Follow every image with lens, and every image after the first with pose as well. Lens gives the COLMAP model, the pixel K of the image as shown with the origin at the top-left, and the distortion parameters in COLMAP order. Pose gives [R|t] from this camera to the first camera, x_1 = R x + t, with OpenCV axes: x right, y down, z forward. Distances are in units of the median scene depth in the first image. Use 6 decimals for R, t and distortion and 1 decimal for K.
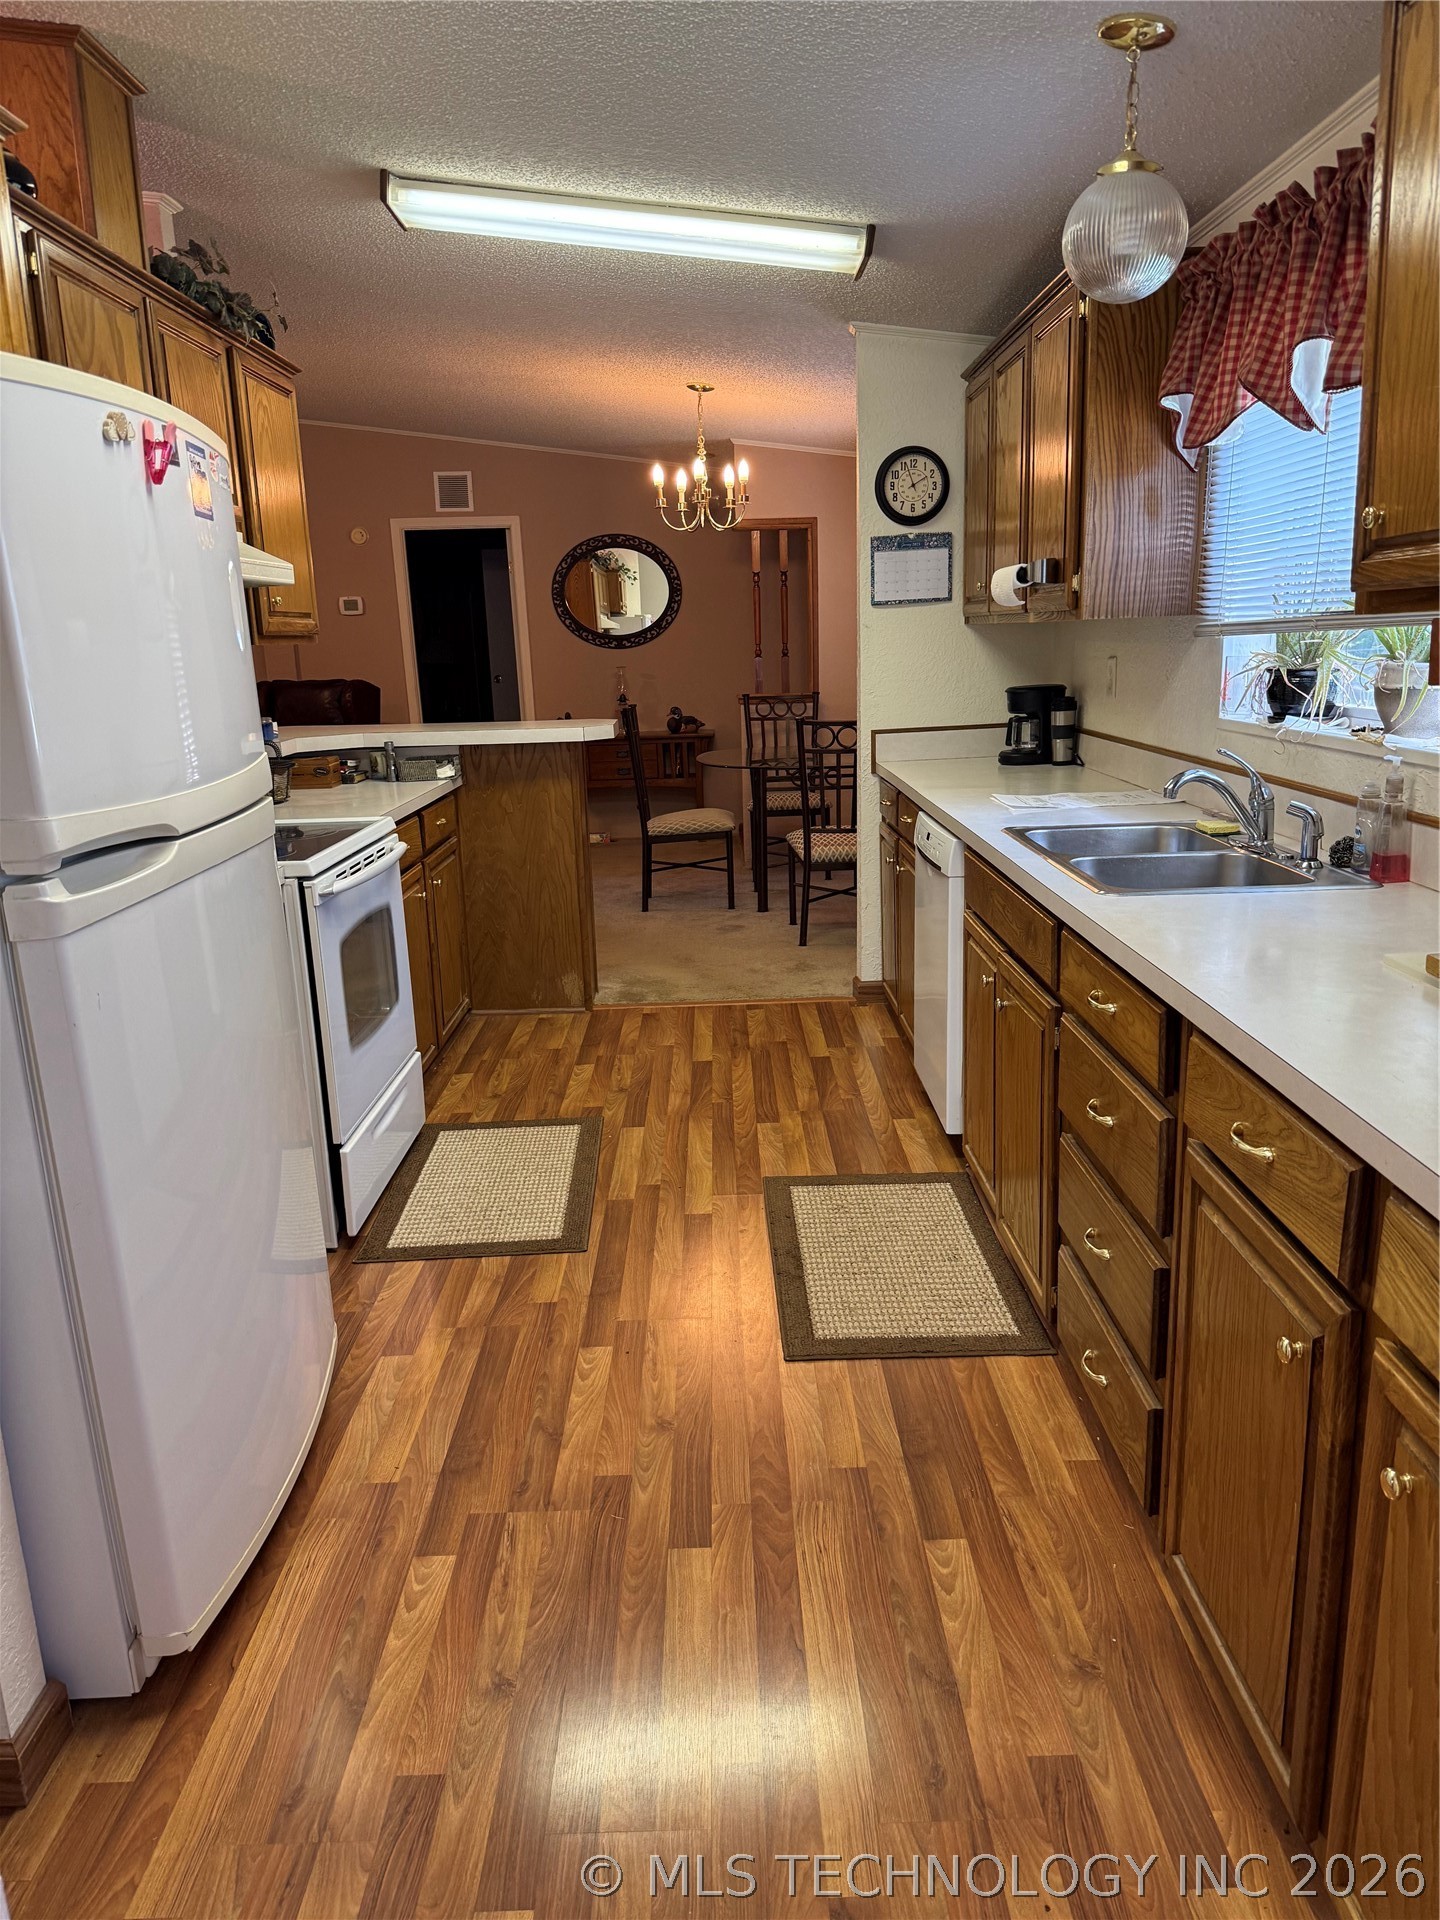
lens RADIAL K [[1325.7, 0, 728.7], [0, 1325.7, 950.8], [0, 0, 1]] dist [0.001307, -0.001435]
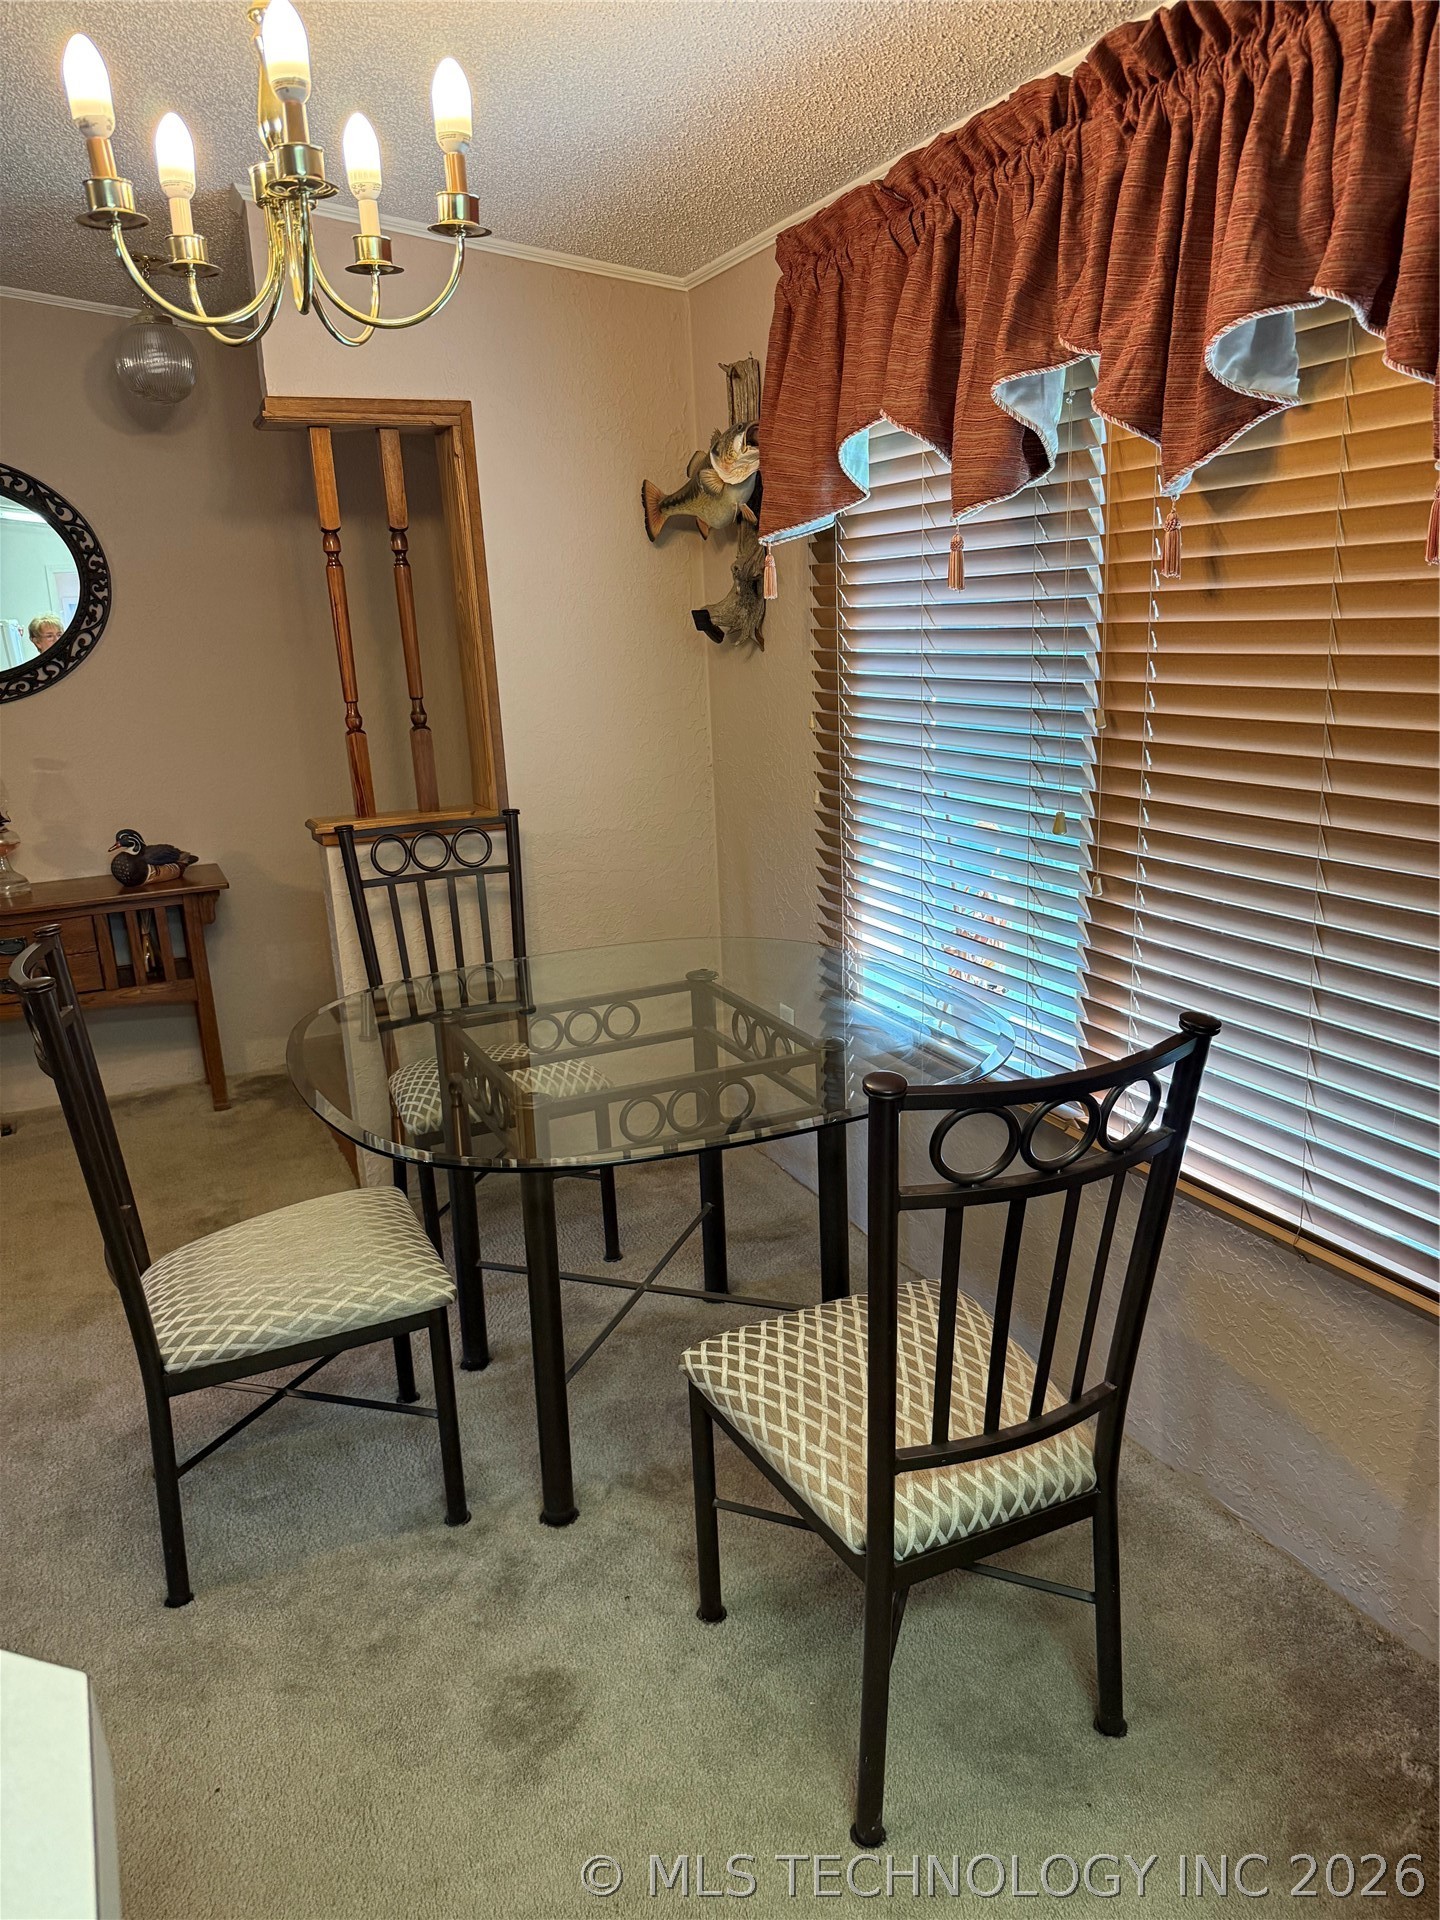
lens RADIAL K [[1325.7, 0, 728.7], [0, 1325.7, 950.8], [0, 0, 1]] dist [0.001307, -0.001435]
pose [[0.907288, -0.100951, 0.408212, -0.049621], [0.102988, 0.994536, 0.017049, -0.148984], [-0.407703, 0.026573, 0.912728, 0.578165]]
